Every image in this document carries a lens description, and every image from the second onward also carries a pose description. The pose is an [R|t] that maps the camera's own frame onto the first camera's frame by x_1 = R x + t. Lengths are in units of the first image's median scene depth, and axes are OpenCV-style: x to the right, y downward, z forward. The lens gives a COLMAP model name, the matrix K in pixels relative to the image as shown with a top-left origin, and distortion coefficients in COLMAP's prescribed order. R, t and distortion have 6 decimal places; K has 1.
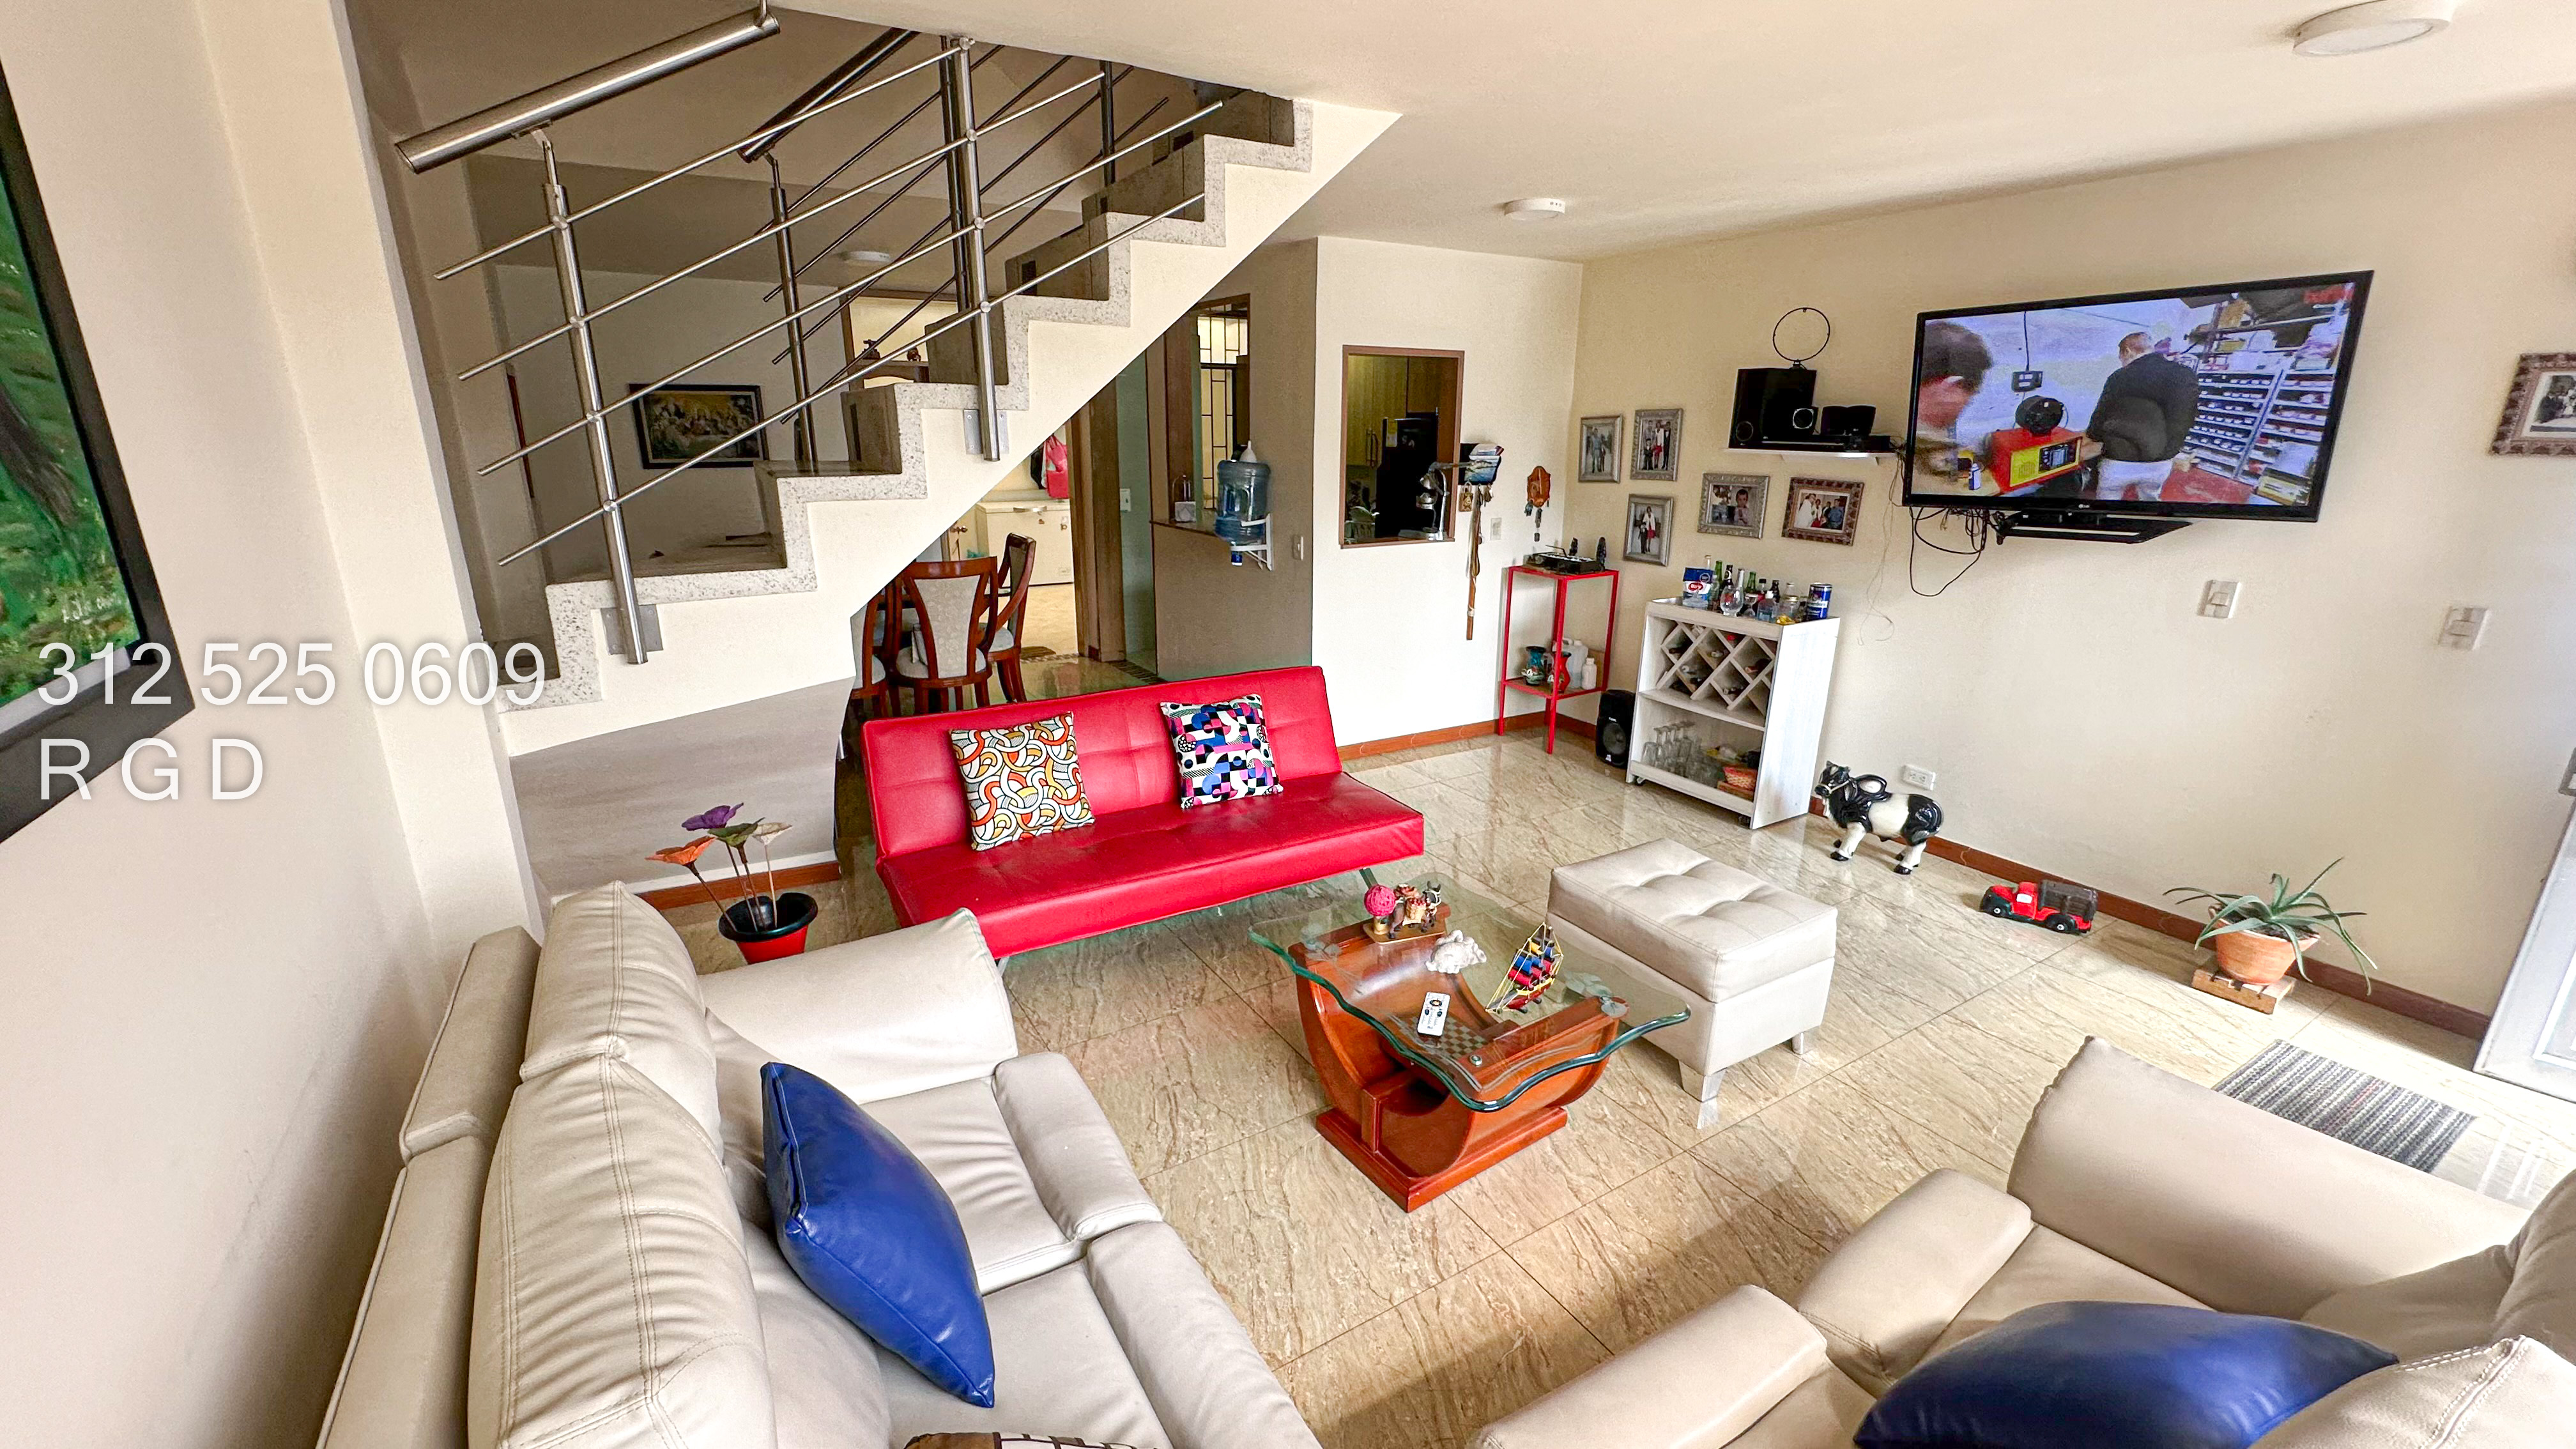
lens RADIAL K [[1041.2, 0, 1278.1], [0, 1041.2, 729.5], [0, 0, 1]] dist [0.000068, -0.000136]
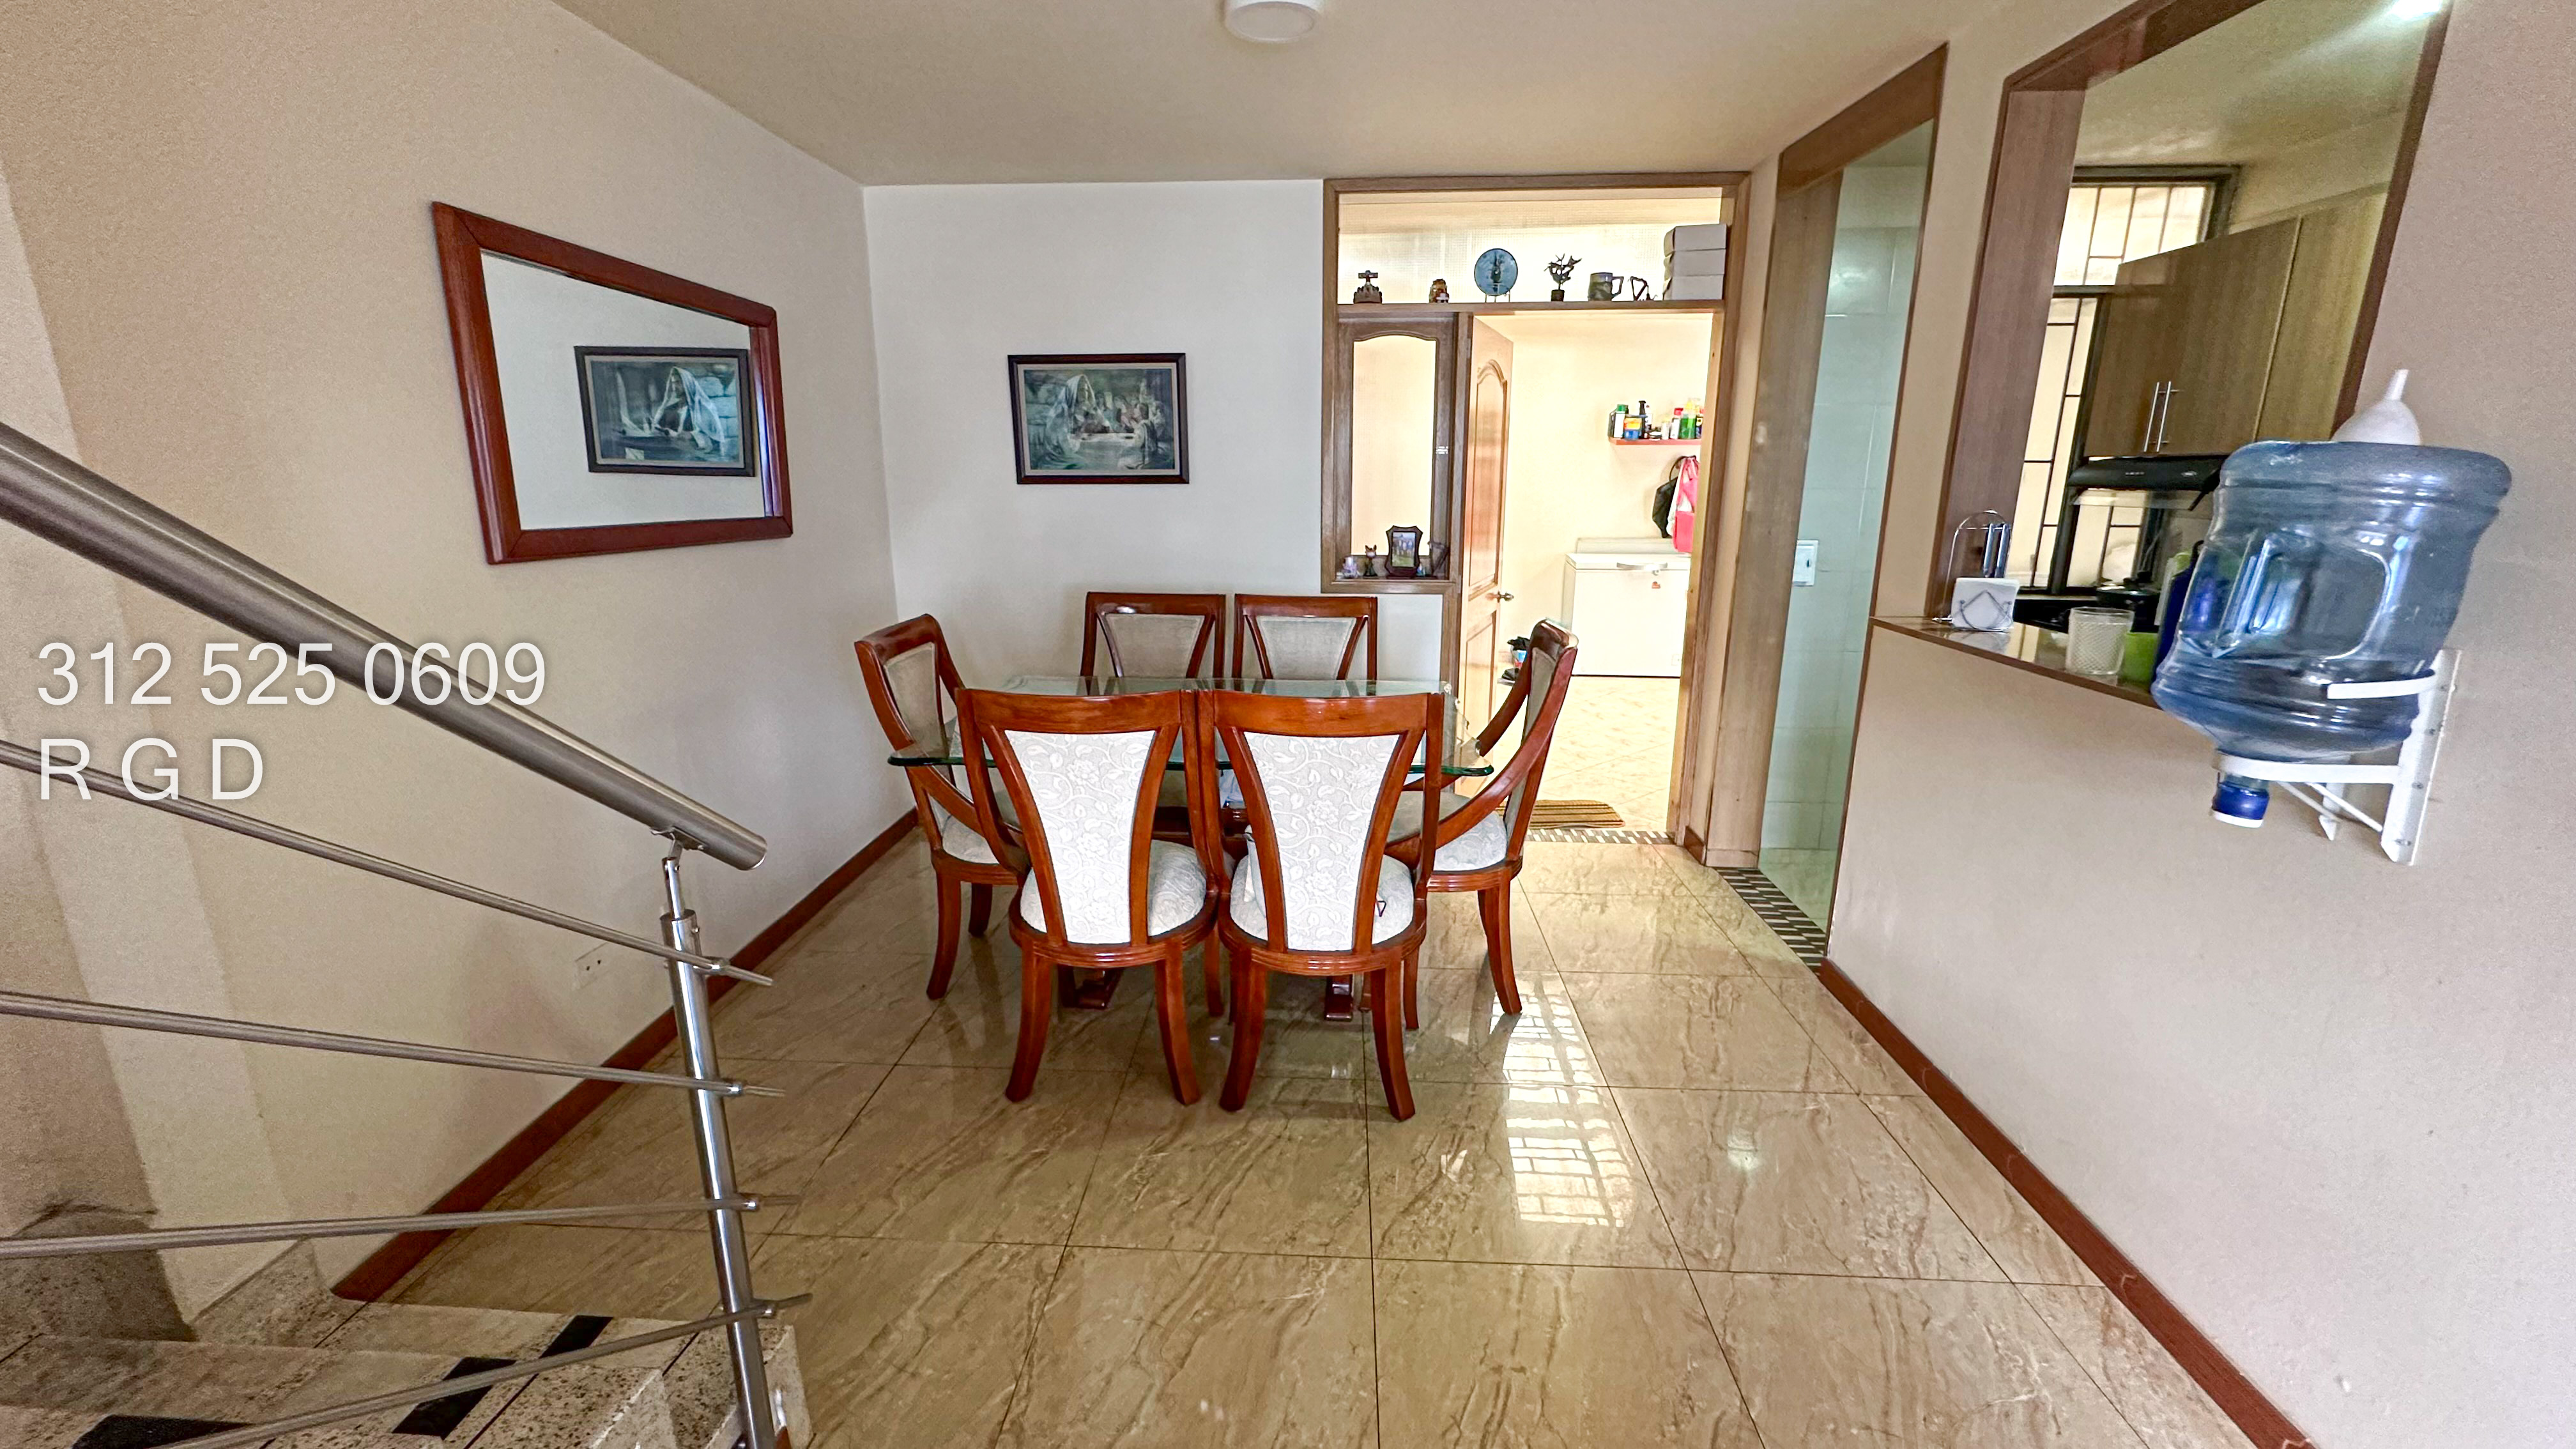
lens RADIAL K [[1041.2, 0, 1273.8], [0, 1041.2, 716.6], [0, 0, 1]] dist [0.000068, -0.000136]
pose [[0.822821, 0.128954, -0.553477, -0.078474], [-0.159817, 0.987117, -0.007602, -0.113860], [0.545366, 0.094710, 0.832830, 0.502520]]
